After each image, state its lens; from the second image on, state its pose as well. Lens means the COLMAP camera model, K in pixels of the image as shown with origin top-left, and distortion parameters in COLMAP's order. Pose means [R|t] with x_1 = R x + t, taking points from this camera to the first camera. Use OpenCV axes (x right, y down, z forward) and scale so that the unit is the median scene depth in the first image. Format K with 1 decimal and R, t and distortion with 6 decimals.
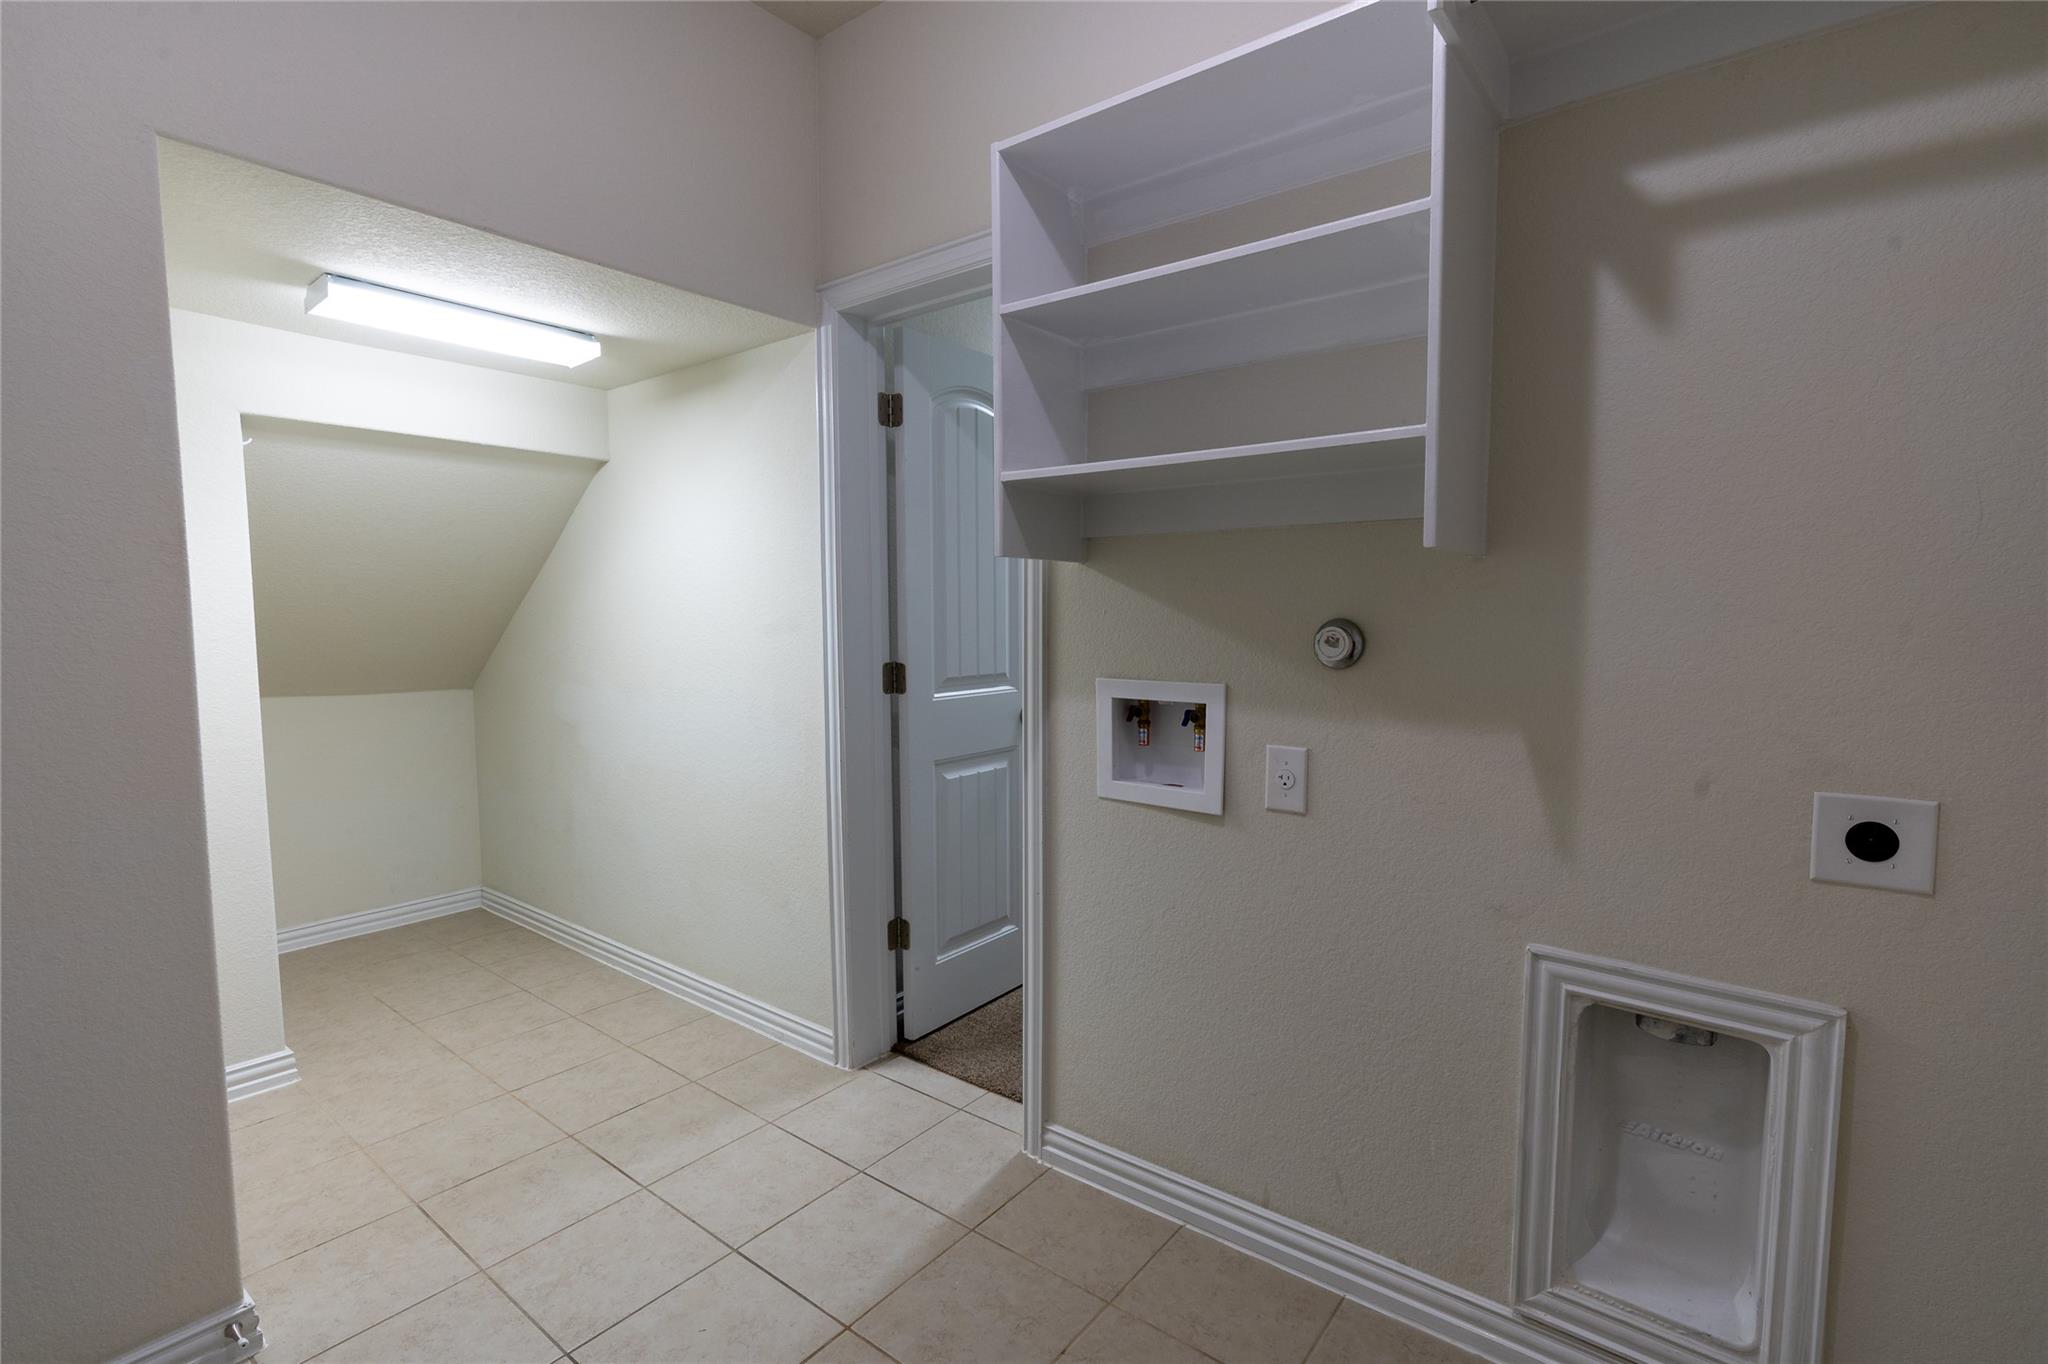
lens RADIAL K [[919.8, 0, 1024.0], [0, 919.8, 682.0], [0, 0, 1]] dist [-0.004594, 0.000196]
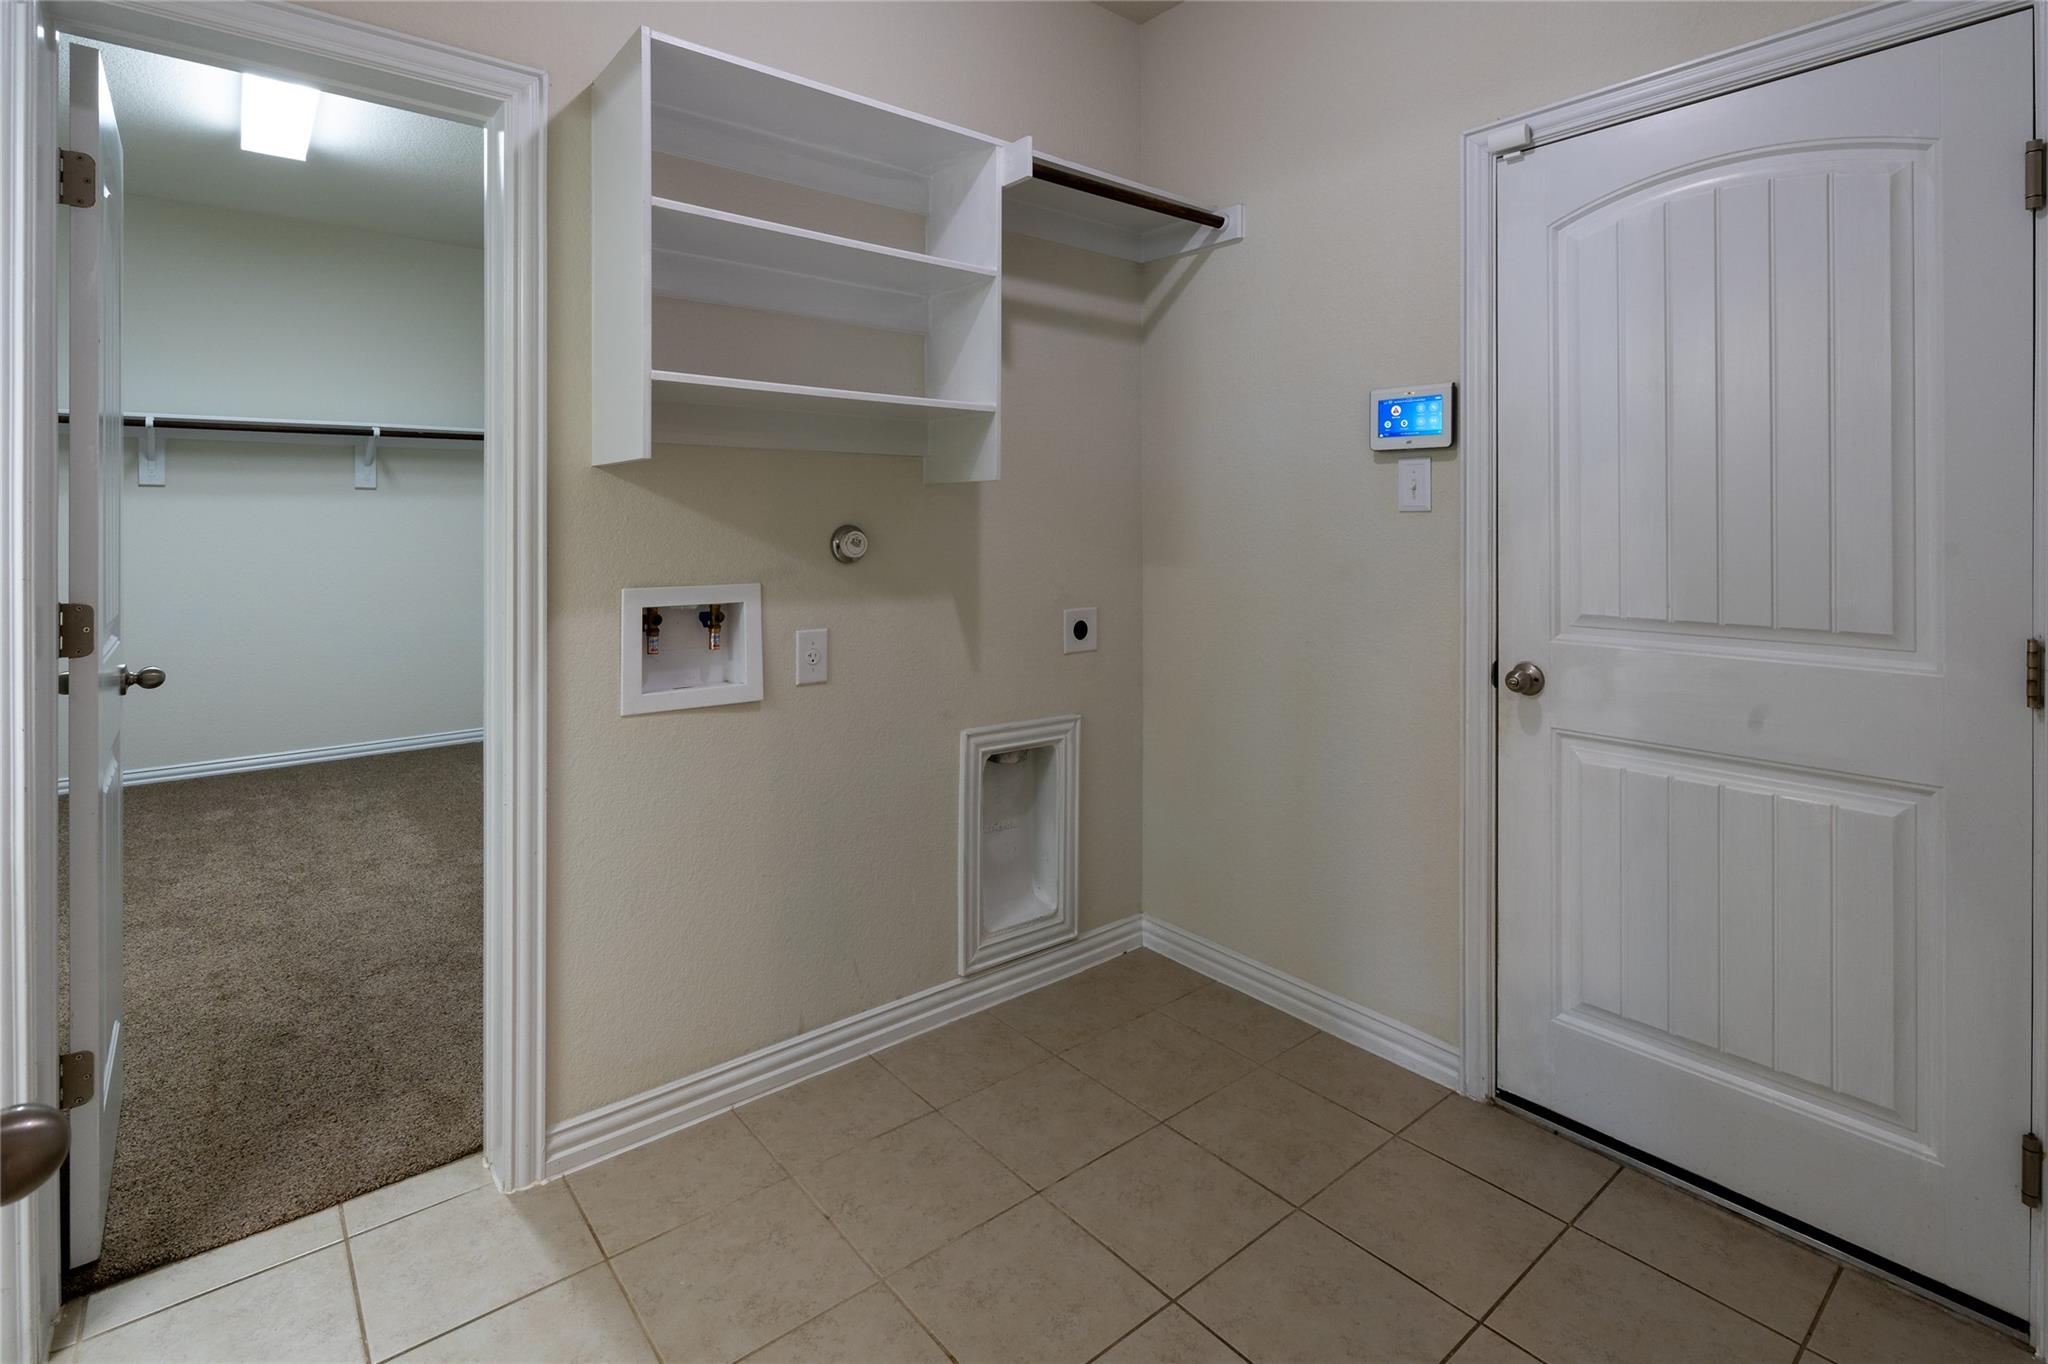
lens RADIAL K [[924.6, 0, 1024.2], [0, 924.6, 525.3], [0, 0, 1]] dist [-0.001414, 0.000133]
pose [[0.257377, 0.001234, 0.966310, -0.818612], [0.073015, 0.997116, -0.020721, -0.022016], [-0.963549, 0.075888, 0.256545, 0.396149]]
